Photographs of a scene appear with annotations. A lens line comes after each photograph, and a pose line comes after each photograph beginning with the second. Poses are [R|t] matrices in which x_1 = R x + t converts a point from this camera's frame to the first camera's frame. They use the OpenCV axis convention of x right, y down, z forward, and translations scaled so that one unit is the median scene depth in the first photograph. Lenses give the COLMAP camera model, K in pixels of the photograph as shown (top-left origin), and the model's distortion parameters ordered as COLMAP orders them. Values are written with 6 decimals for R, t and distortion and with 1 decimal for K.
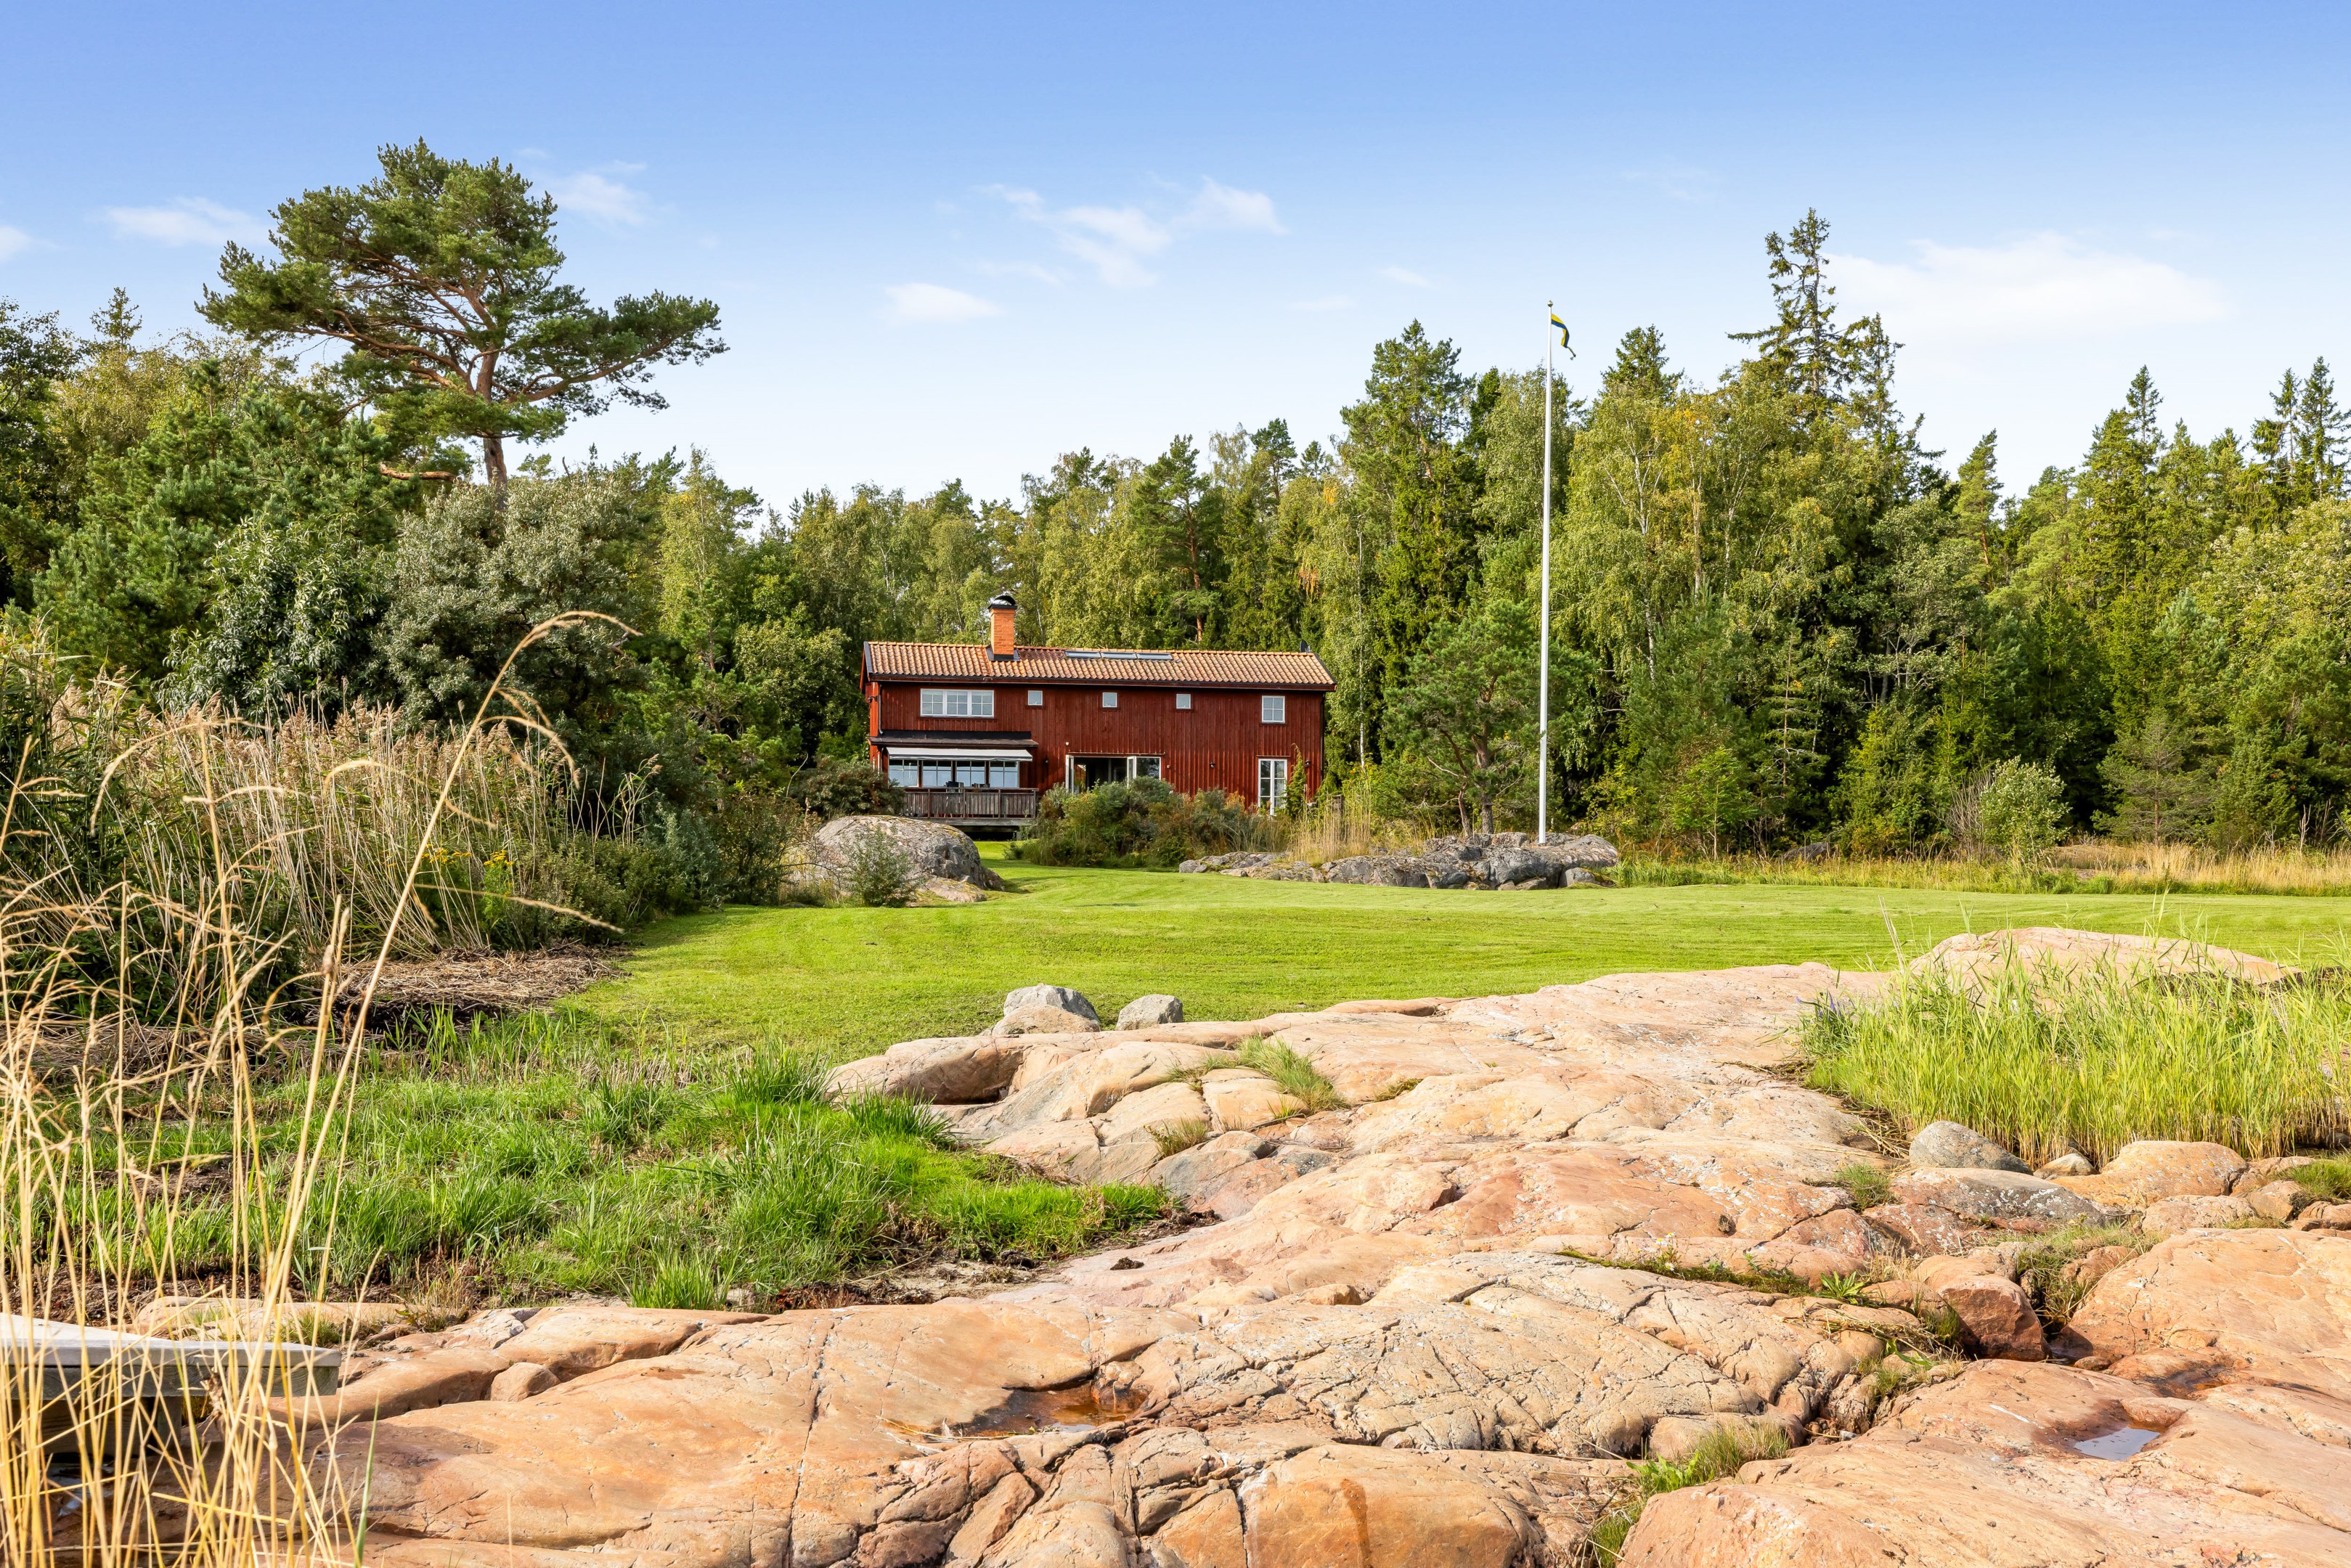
lens RADIAL K [[2551.7, 0, 1191.7], [0, 2551.7, 1180.1], [0, 0, 1]] dist [-0.009254, -0.040095]
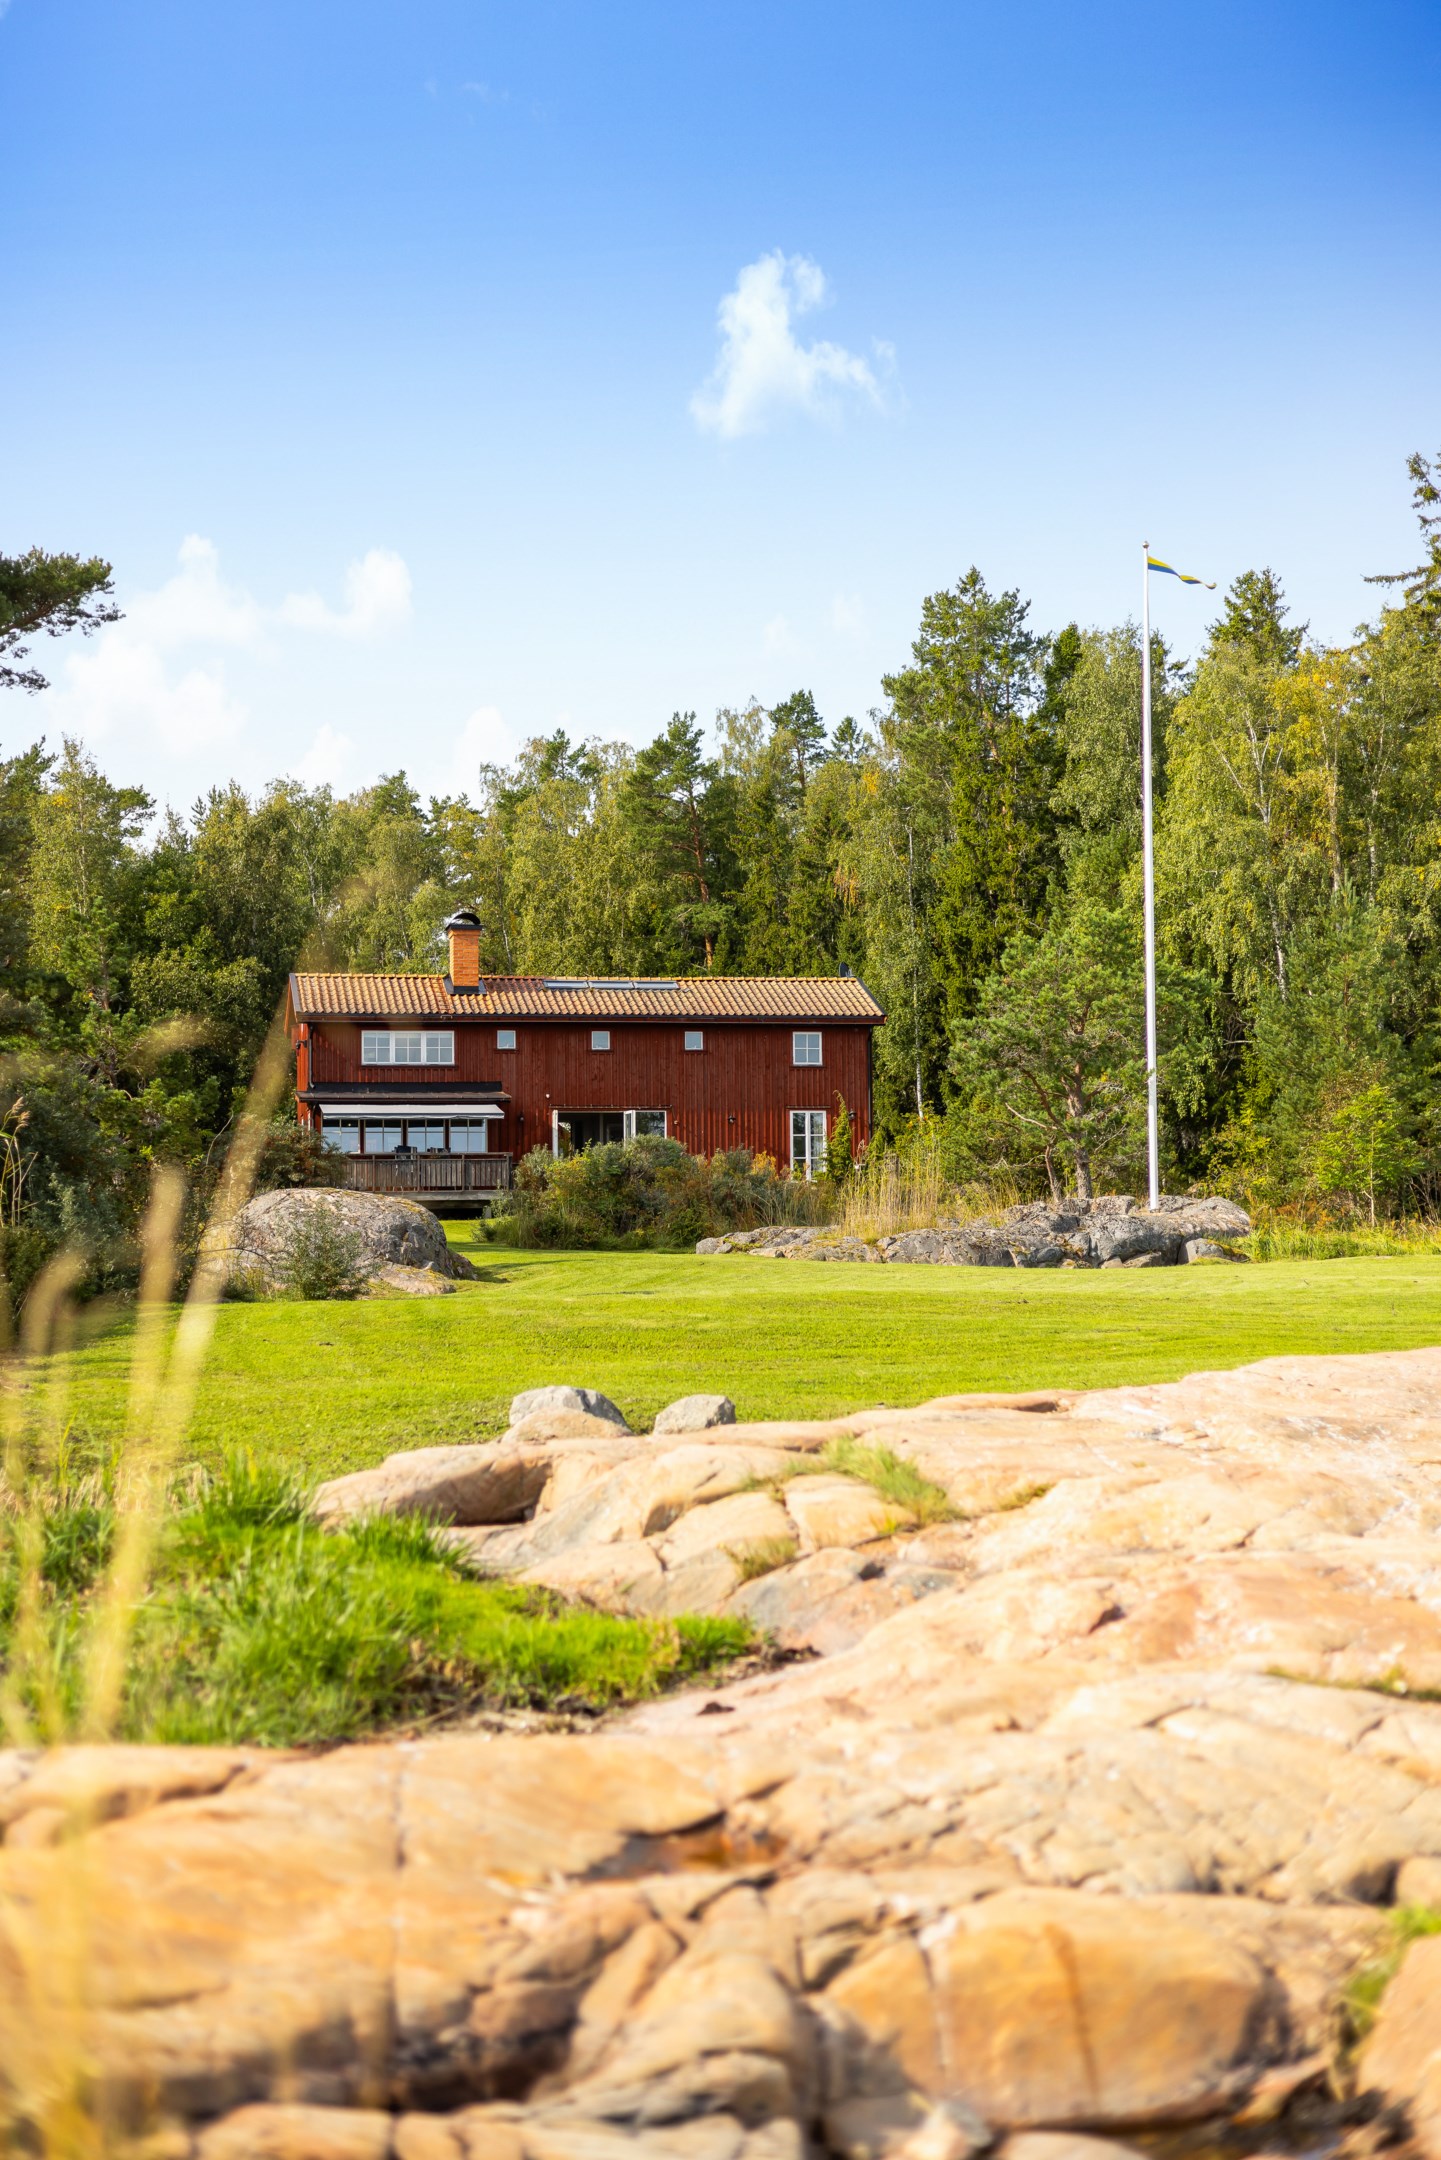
lens RADIAL K [[3281.3, 0, 717.5], [0, 3281.3, 1329.8], [0, 0, 1]] dist [-0.024660, 0.082469]
pose [[0.999827, -0.017758, 0.005450, -0.004146], [0.018207, 0.995012, -0.098084, 0.002281], [-0.003681, 0.098167, 0.995163, -0.006894]]
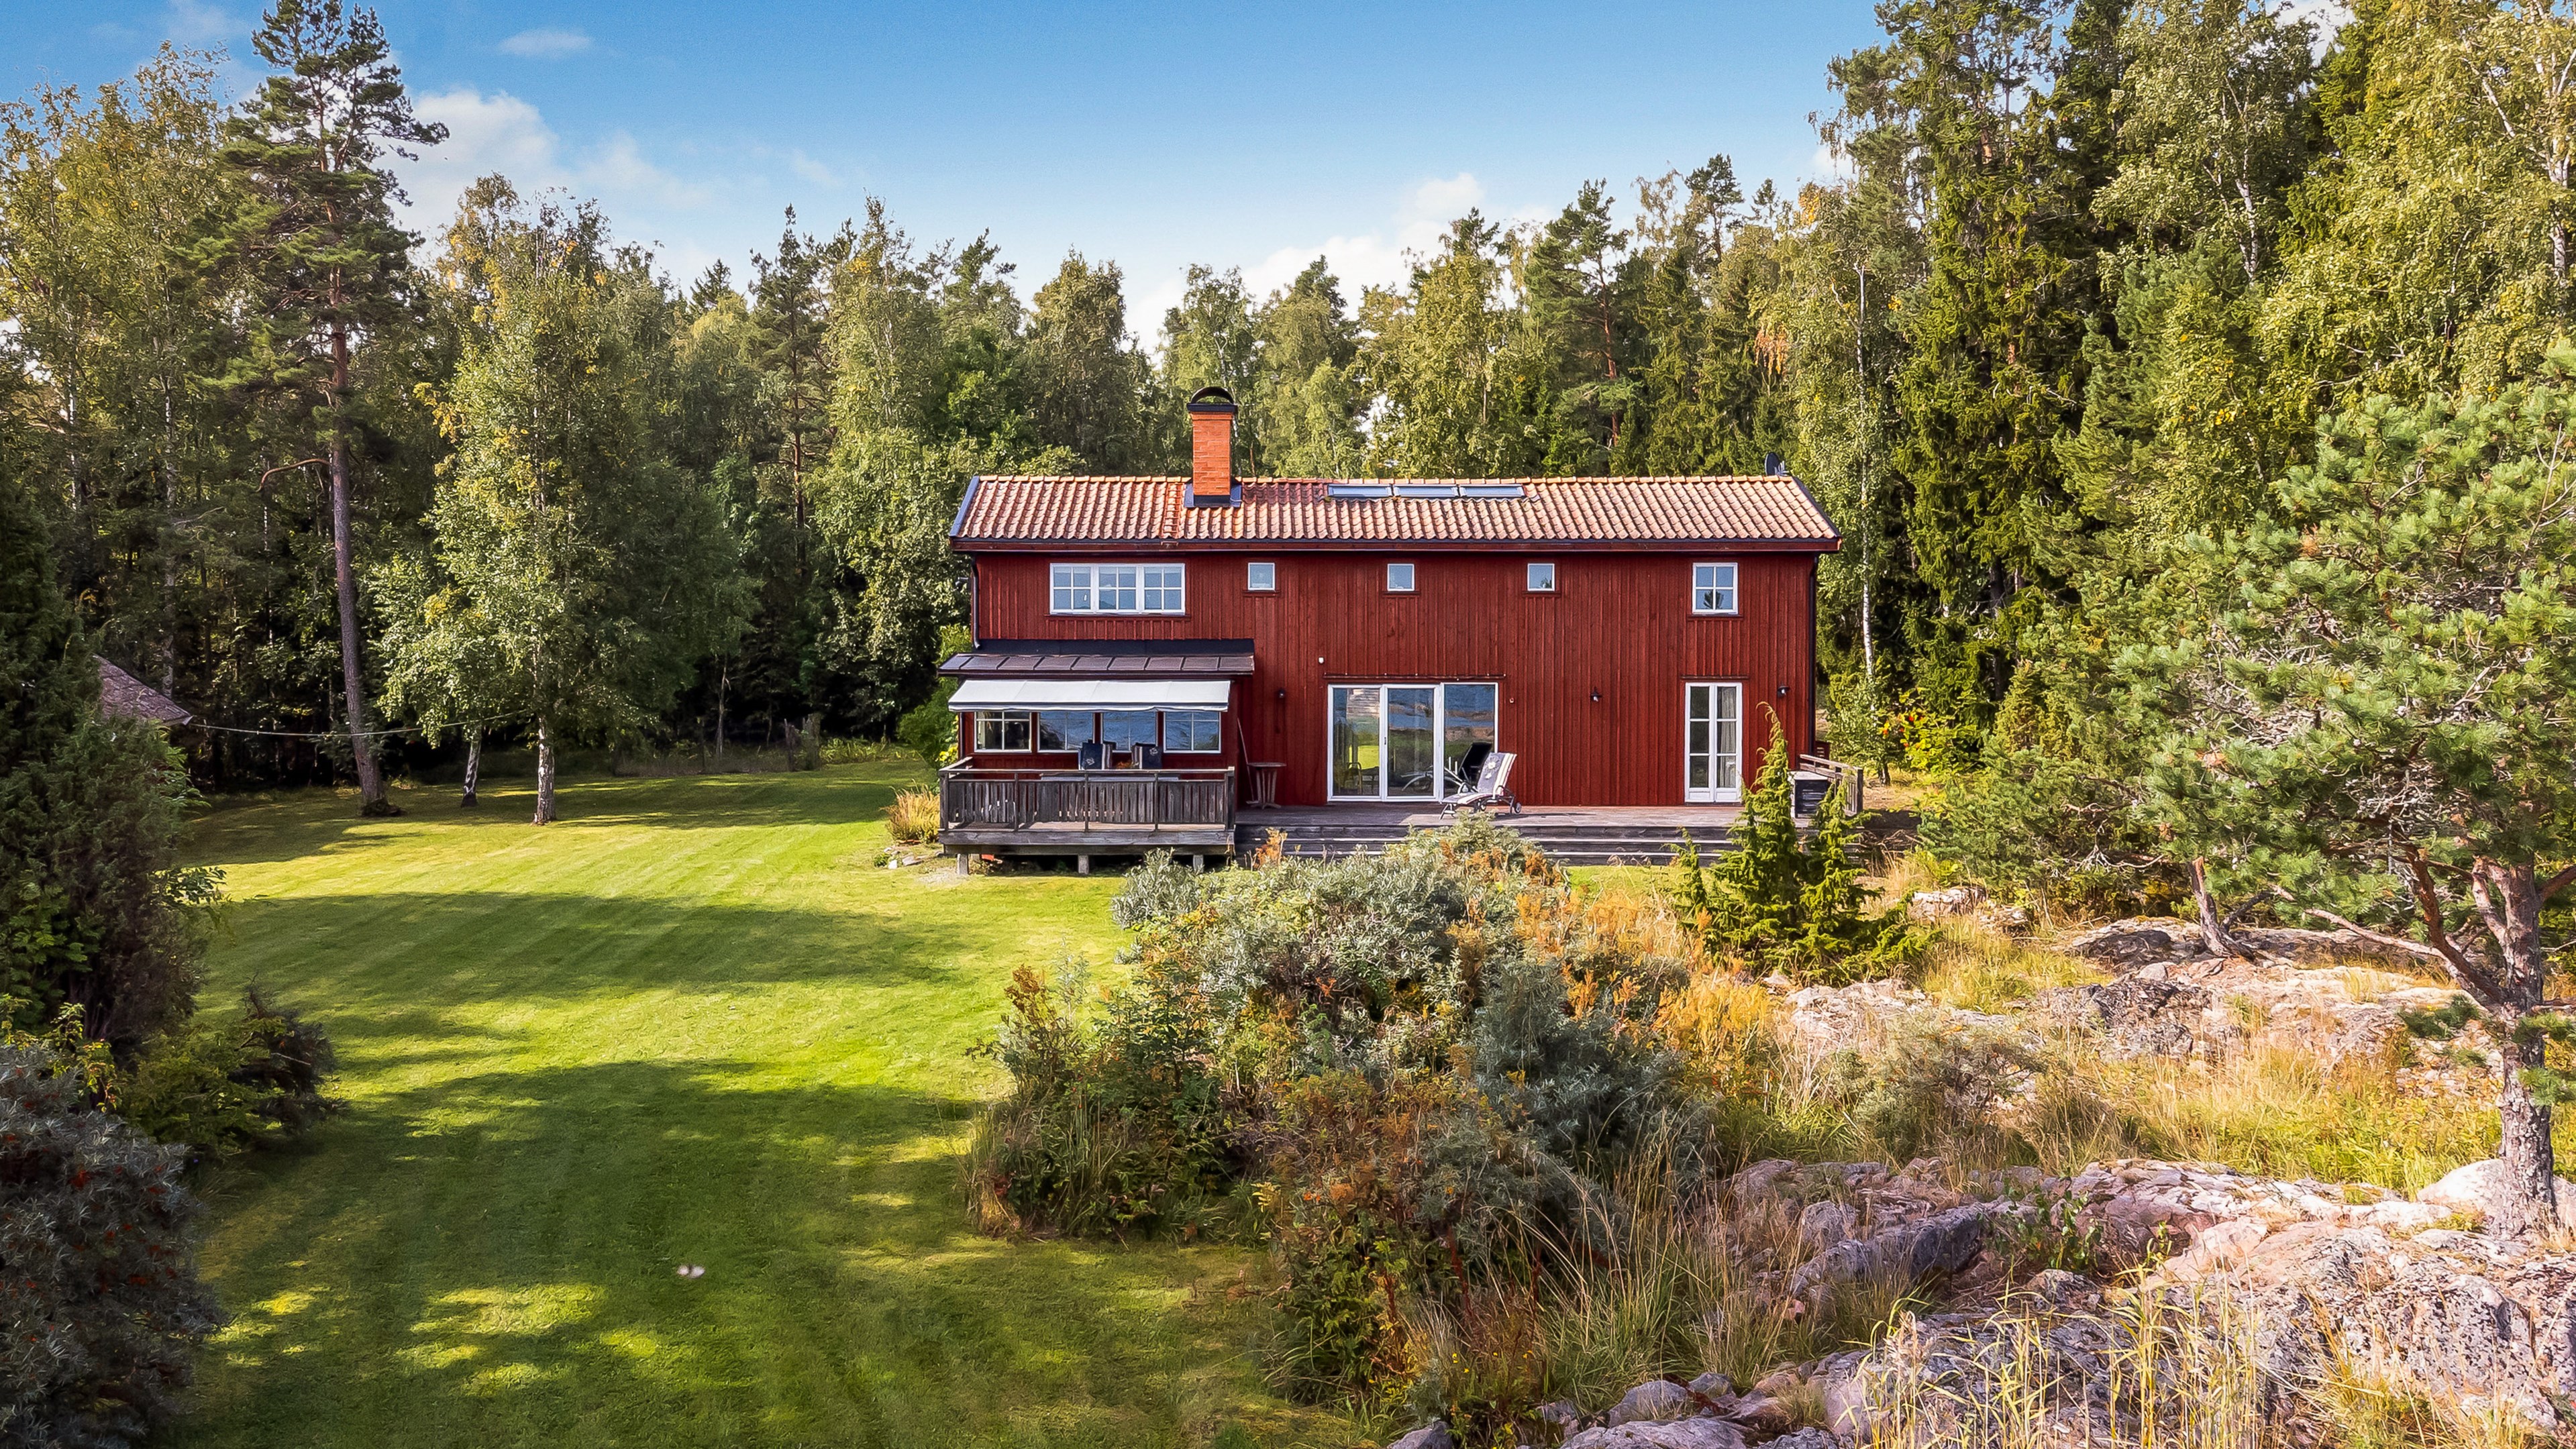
lens RADIAL K [[2140.0, 0, 1315.0], [0, 2140.0, 850.9], [0, 0, 1]] dist [0.007895, -0.001361]
pose [[0.988643, 0.001582, -0.150273, 0.023205], [-0.004297, 0.999833, -0.017741, -0.168379], [0.150220, 0.018185, 0.988485, 0.762017]]
